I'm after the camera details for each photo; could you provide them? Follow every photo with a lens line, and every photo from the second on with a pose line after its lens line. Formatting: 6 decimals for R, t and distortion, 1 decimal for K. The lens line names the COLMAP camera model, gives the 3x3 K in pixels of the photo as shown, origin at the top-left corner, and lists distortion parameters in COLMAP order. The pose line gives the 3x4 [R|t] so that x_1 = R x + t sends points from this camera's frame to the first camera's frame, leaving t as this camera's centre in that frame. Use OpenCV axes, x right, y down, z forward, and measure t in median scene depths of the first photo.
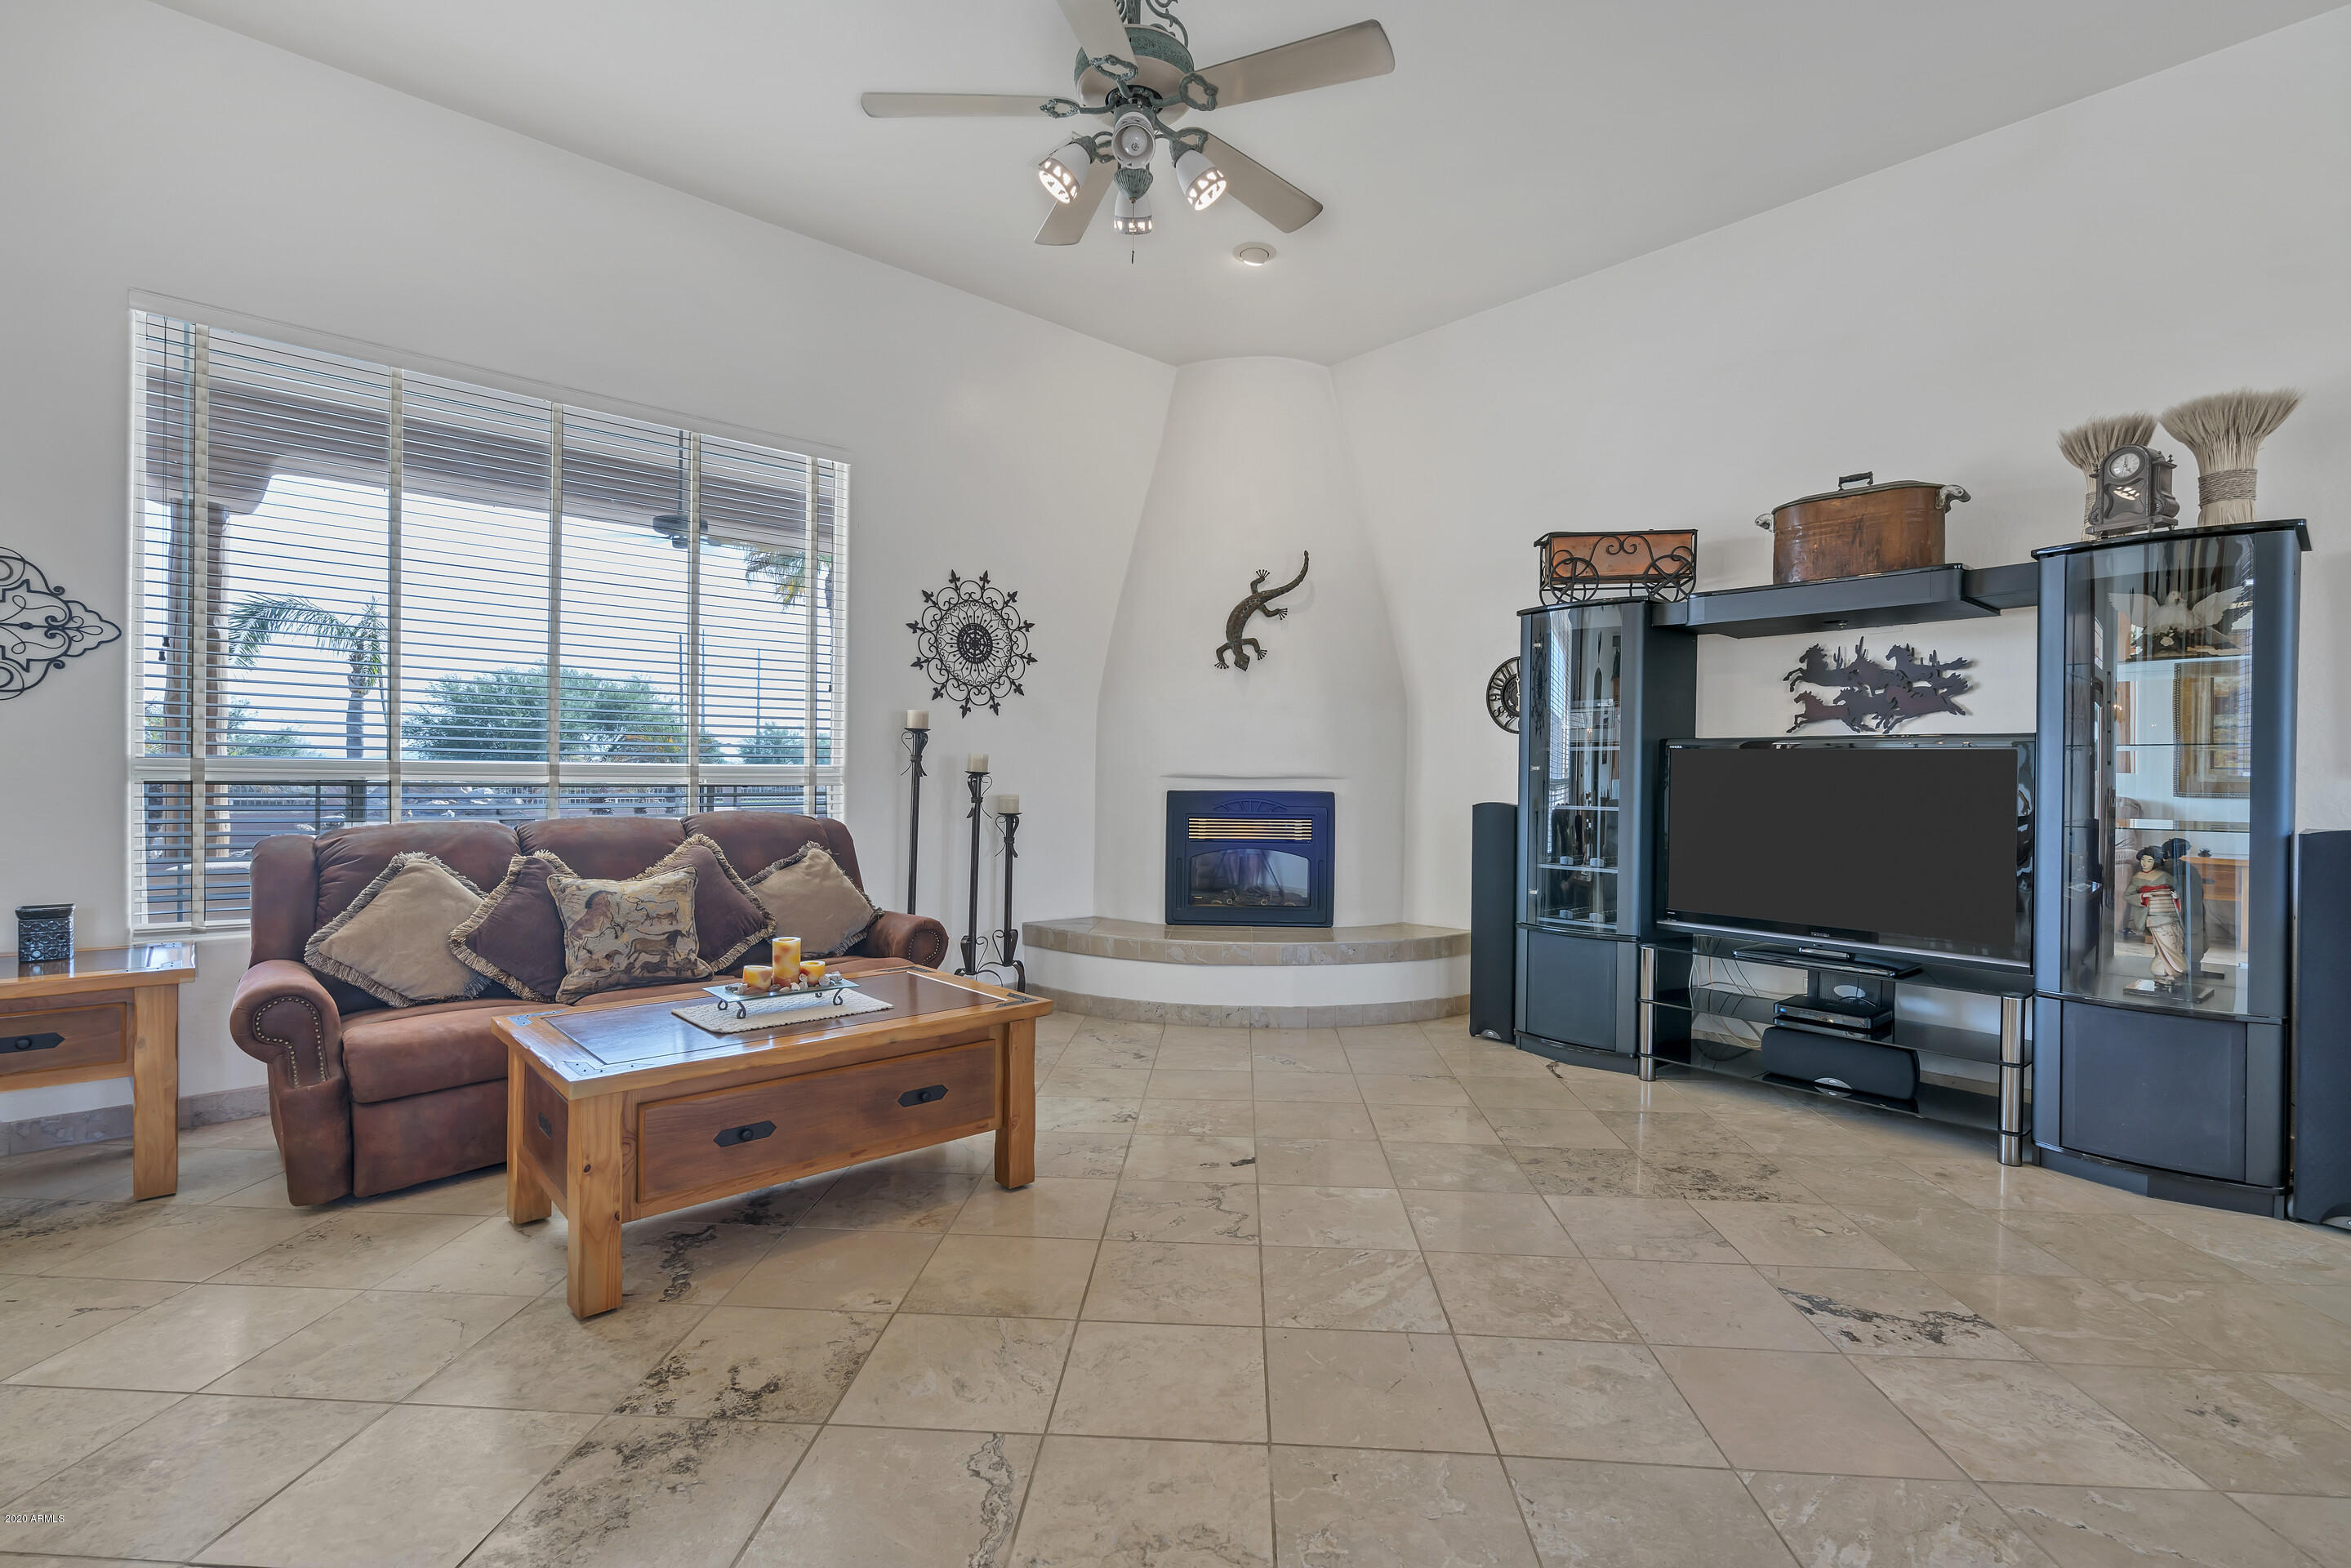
lens RADIAL K [[1073.9, 0, 1173.9], [0, 1073.9, 783.2], [0, 0, 1]] dist [-0.002452, 0.000099]
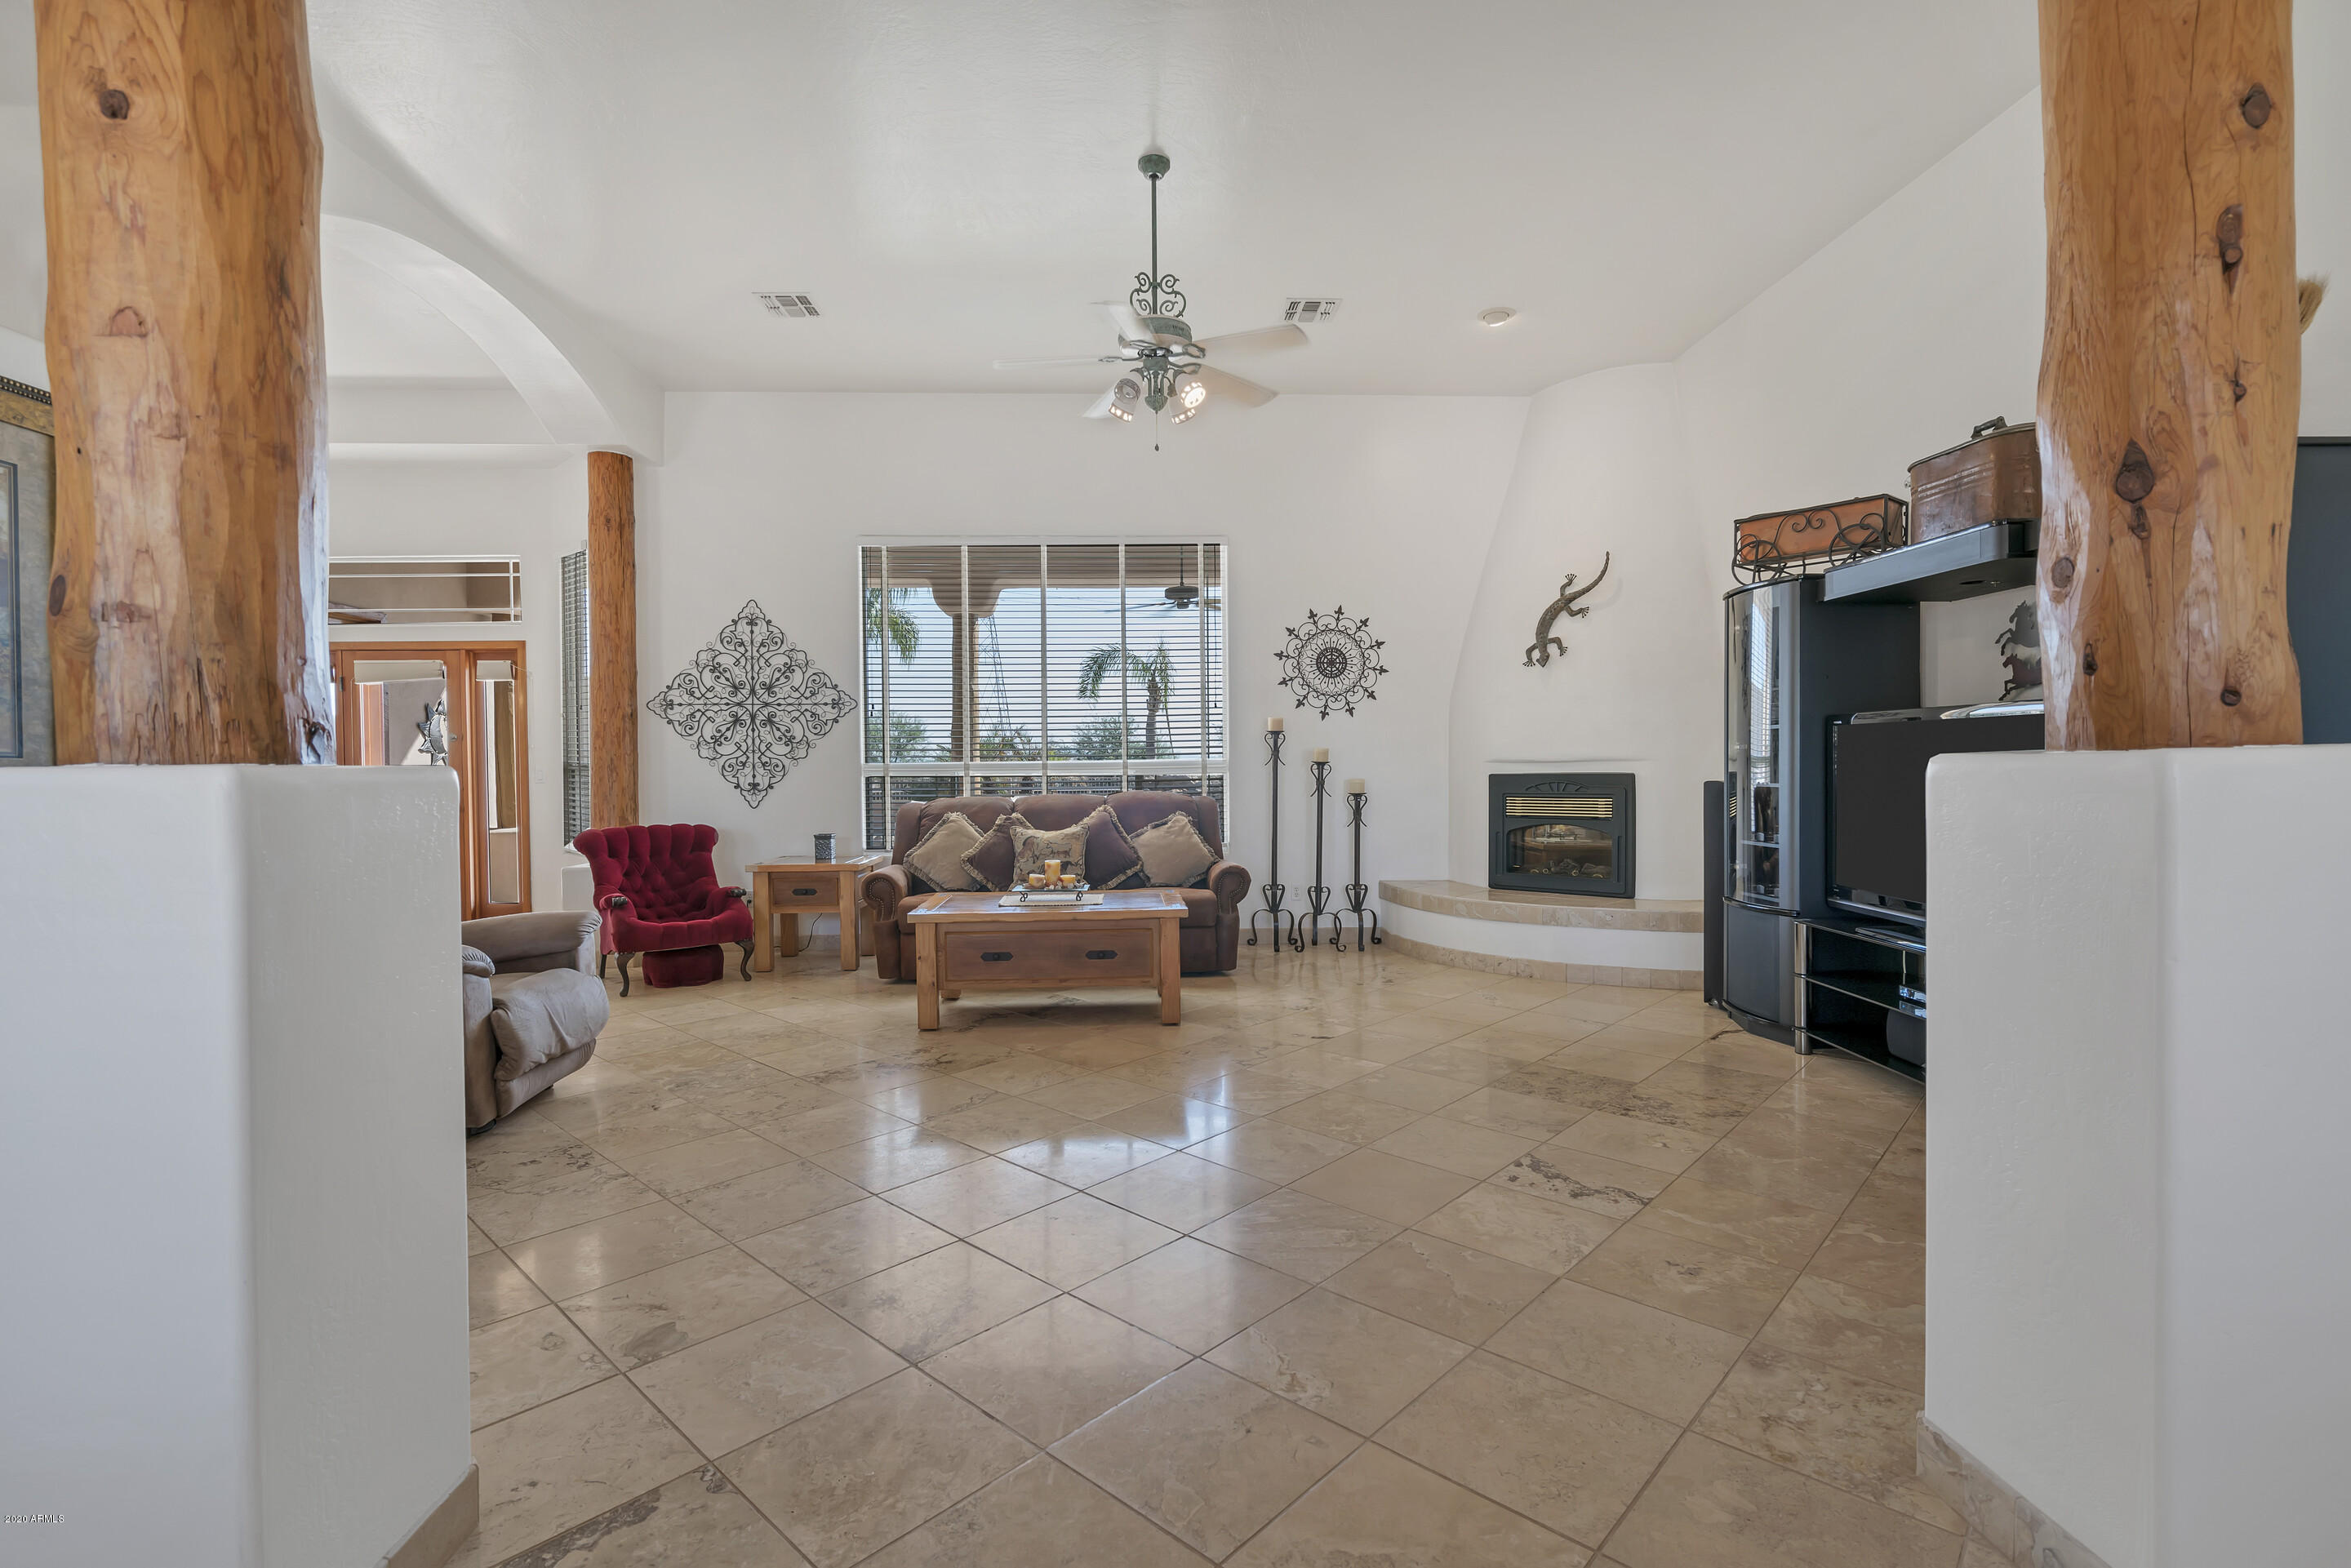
lens RADIAL K [[1073.8, 0, 1175.4], [0, 1073.8, 780.5], [0, 0, 1]] dist [-0.002452, 0.000099]
pose [[0.766884, -0.009840, -0.641710, 0.546128], [0.014649, 0.999890, 0.002174, 0.007485], [0.641618, -0.011067, 0.766944, -0.129739]]
